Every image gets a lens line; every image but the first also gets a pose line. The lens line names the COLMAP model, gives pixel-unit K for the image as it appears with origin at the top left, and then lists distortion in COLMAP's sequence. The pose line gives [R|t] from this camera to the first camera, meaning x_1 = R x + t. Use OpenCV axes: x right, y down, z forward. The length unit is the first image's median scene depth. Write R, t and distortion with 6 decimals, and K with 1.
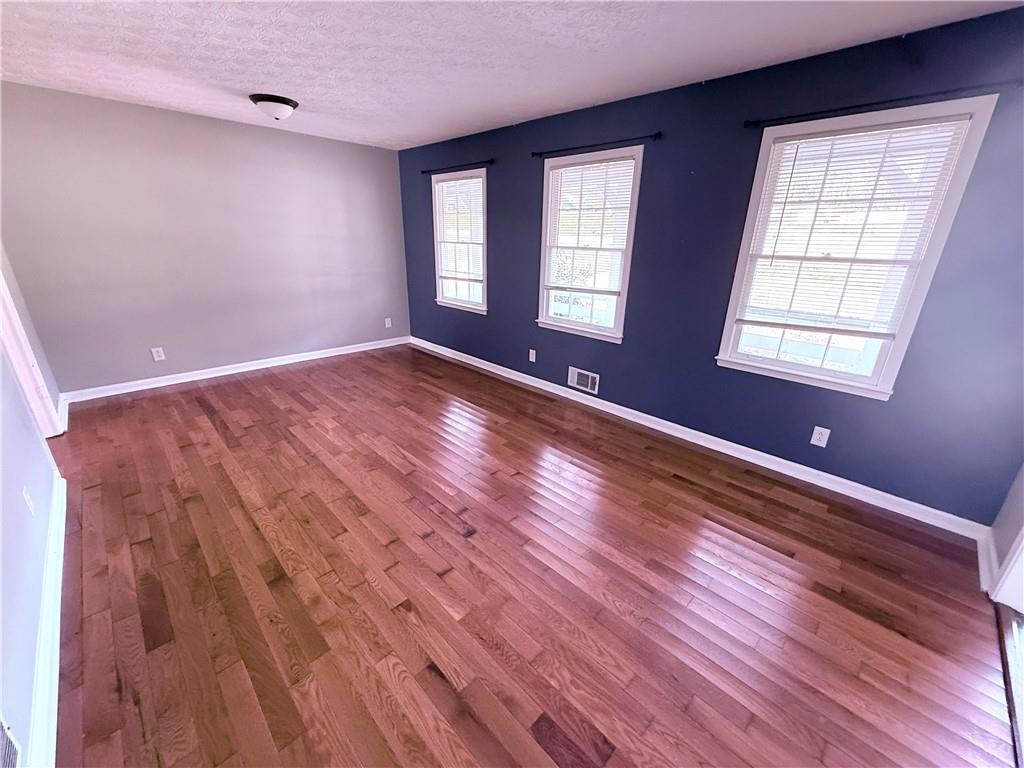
lens RADIAL K [[407.2, 0, 510.6], [0, 407.2, 380.4], [0, 0, 1]] dist [-0.000269, 0.000227]
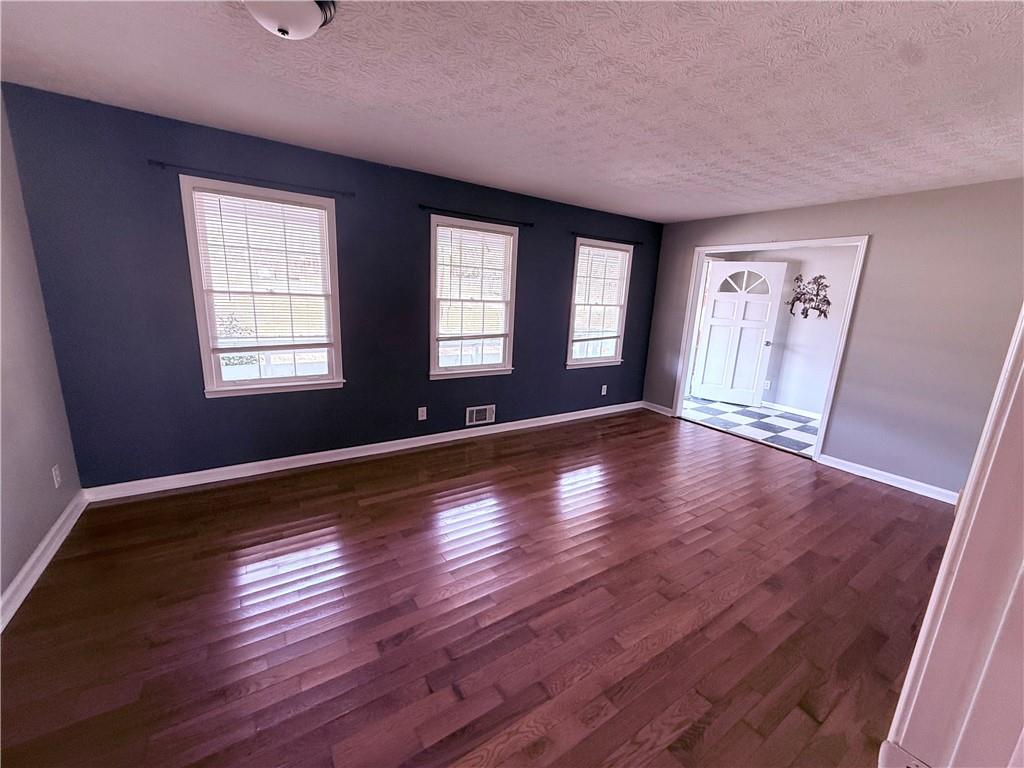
lens RADIAL K [[407.2, 0, 501.5], [0, 407.2, 383.3], [0, 0, 1]] dist [-0.000269, 0.000227]
pose [[0.204391, -0.224289, 0.952848, -0.926044], [0.284385, 0.945019, 0.161444, -0.266837], [-0.936670, 0.237978, 0.256937, 0.689168]]
